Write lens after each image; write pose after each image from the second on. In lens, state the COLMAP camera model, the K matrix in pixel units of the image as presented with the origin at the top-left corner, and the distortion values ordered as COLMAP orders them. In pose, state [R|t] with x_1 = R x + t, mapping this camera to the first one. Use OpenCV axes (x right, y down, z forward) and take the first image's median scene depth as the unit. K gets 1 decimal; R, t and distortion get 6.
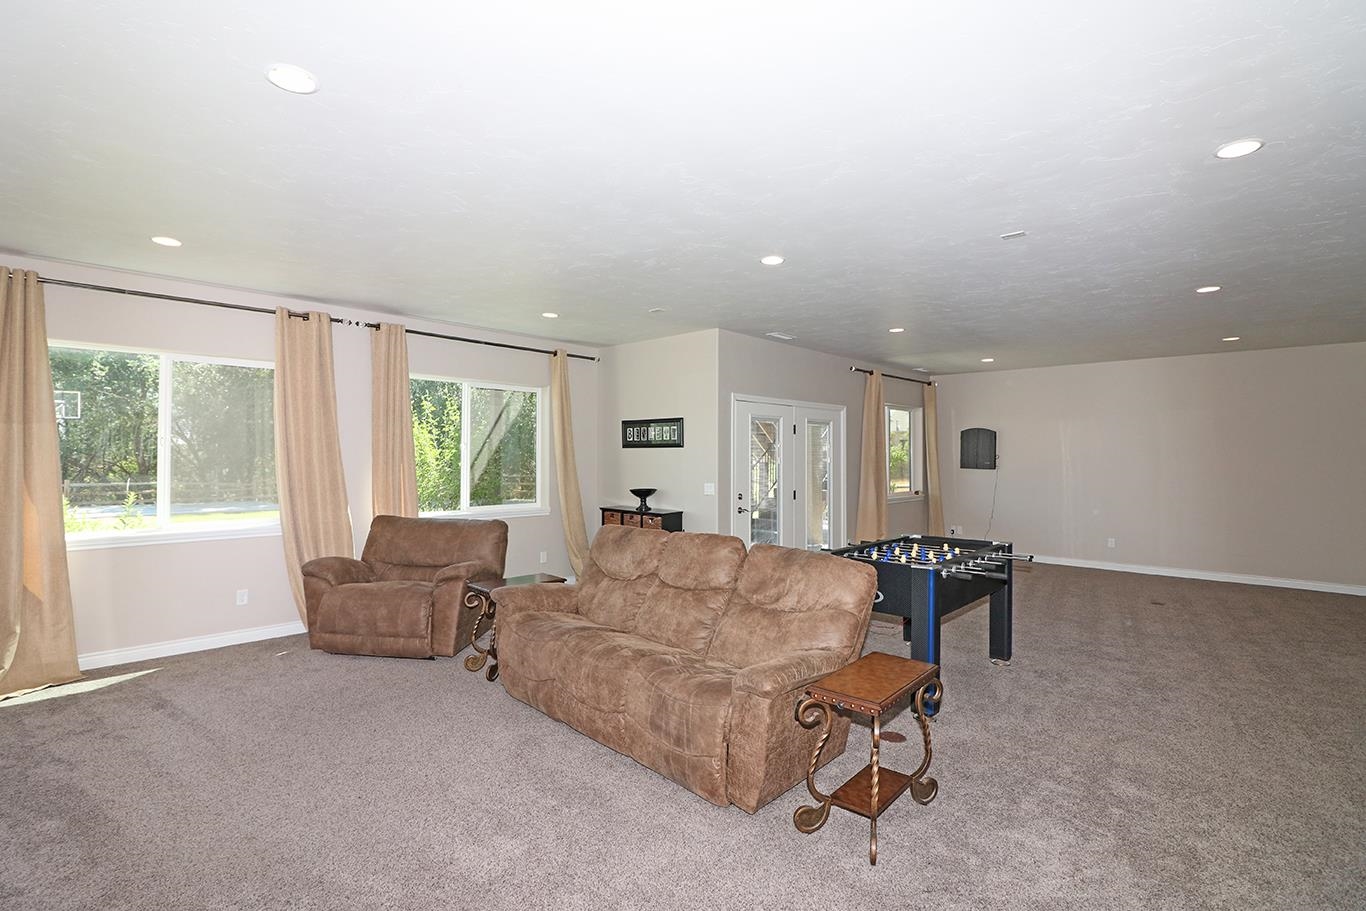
lens RADIAL K [[654.8, 0, 683.0], [0, 654.8, 455.5], [0, 0, 1]] dist [-0.000426, 0.000000]
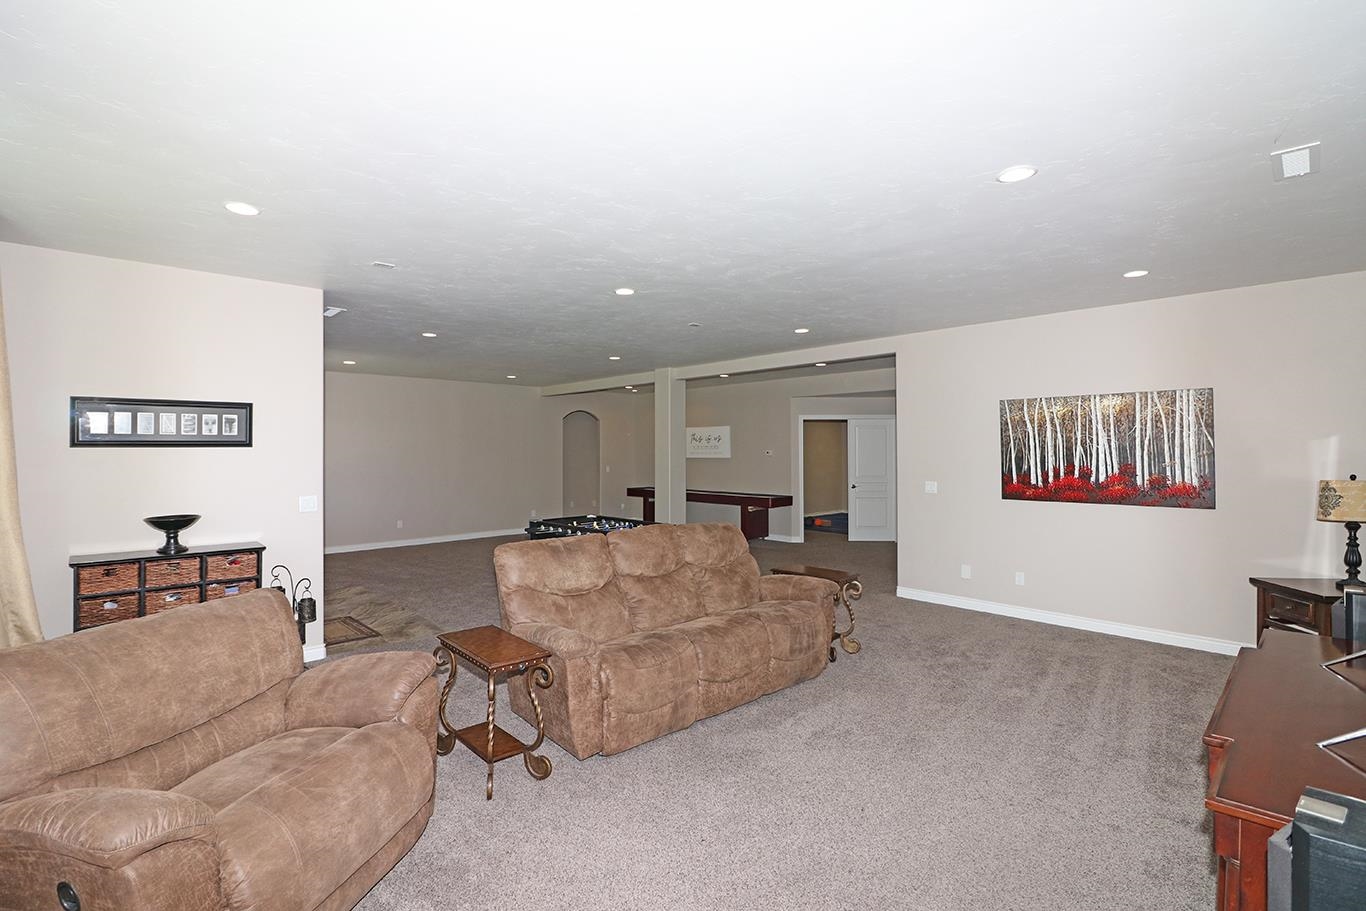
lens RADIAL K [[618.0, 0, 683.0], [0, 618.0, 455.5], [0, 0, 1]] dist [-0.001651, -0.000137]
pose [[0.063864, -0.012879, 0.997876, -0.591852], [0.007572, 0.999894, 0.012420, -0.008067], [-0.997930, 0.006762, 0.063954, 0.501015]]
